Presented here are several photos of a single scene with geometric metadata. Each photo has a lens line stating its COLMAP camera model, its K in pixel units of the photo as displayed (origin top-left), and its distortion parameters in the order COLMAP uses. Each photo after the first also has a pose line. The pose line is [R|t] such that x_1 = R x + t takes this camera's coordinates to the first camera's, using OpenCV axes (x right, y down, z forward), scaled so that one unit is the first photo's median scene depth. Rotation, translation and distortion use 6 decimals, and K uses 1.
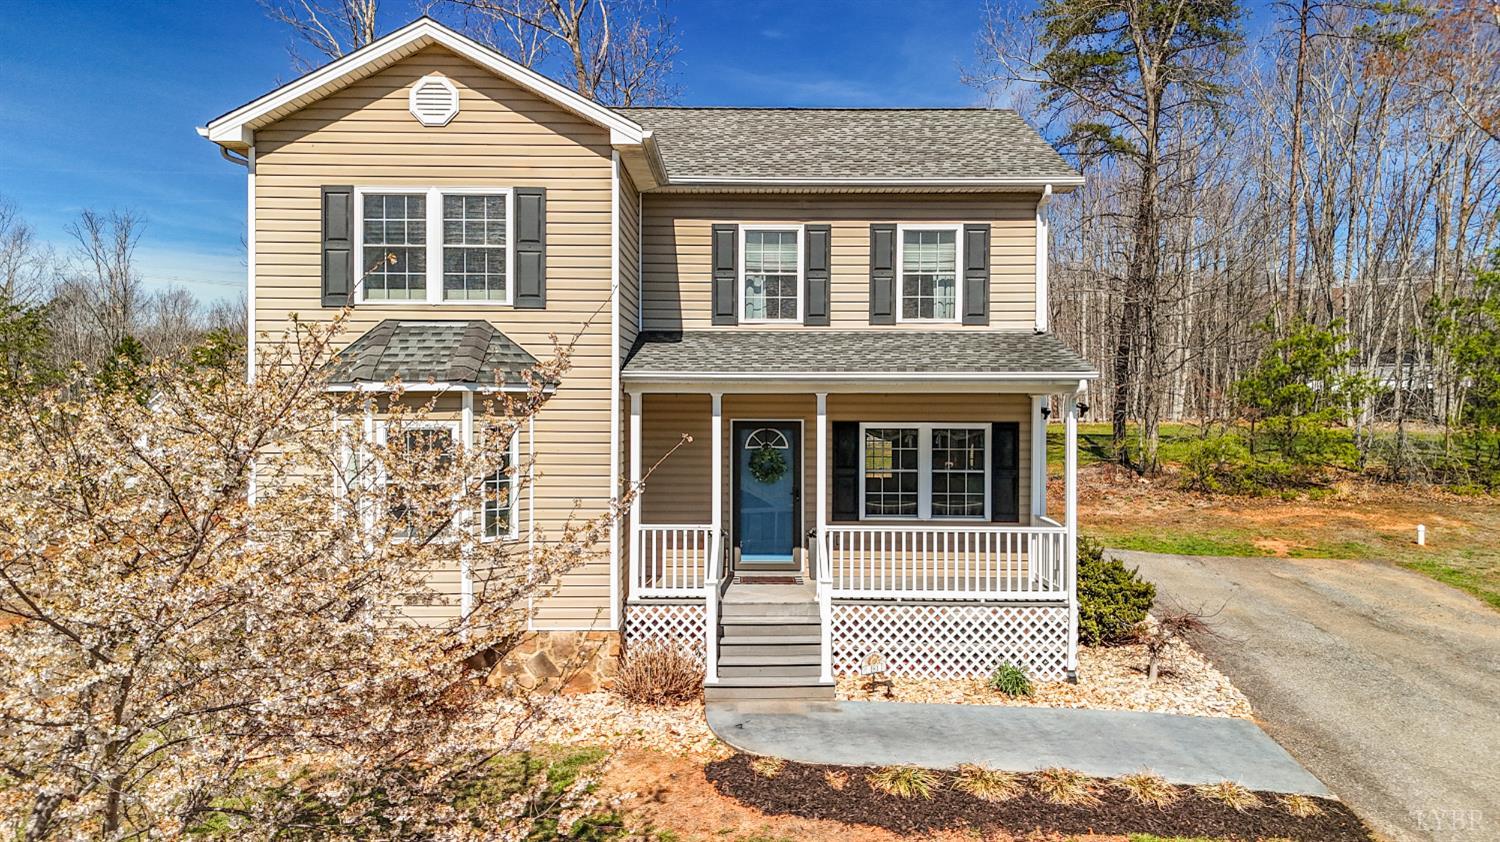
lens RADIAL K [[1086.8, 0, 746.0], [0, 1086.8, 438.7], [0, 0, 1]] dist [0.084060, -0.000700]
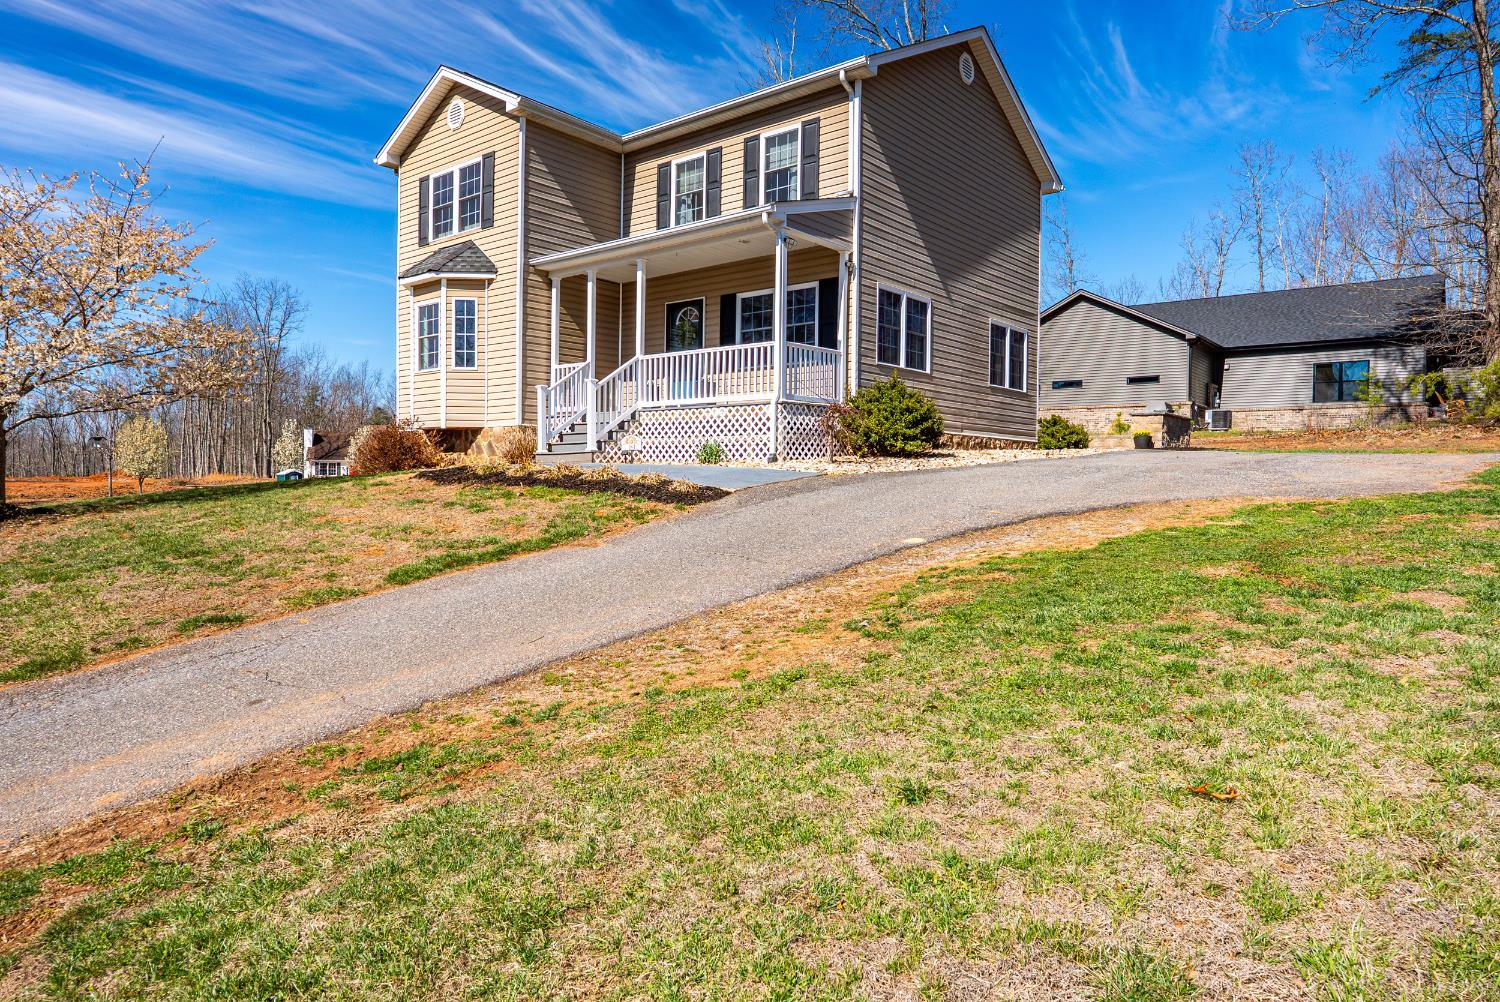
lens RADIAL K [[960.2, 0, 745.1], [0, 960.2, 505.5], [0, 0, 1]] dist [0.003698, 0.001815]
pose [[0.766213, 0.019437, -0.642293, 0.960943], [-0.023881, 0.999713, 0.001765, 0.265142], [0.642143, 0.013987, 0.766457, 0.148722]]
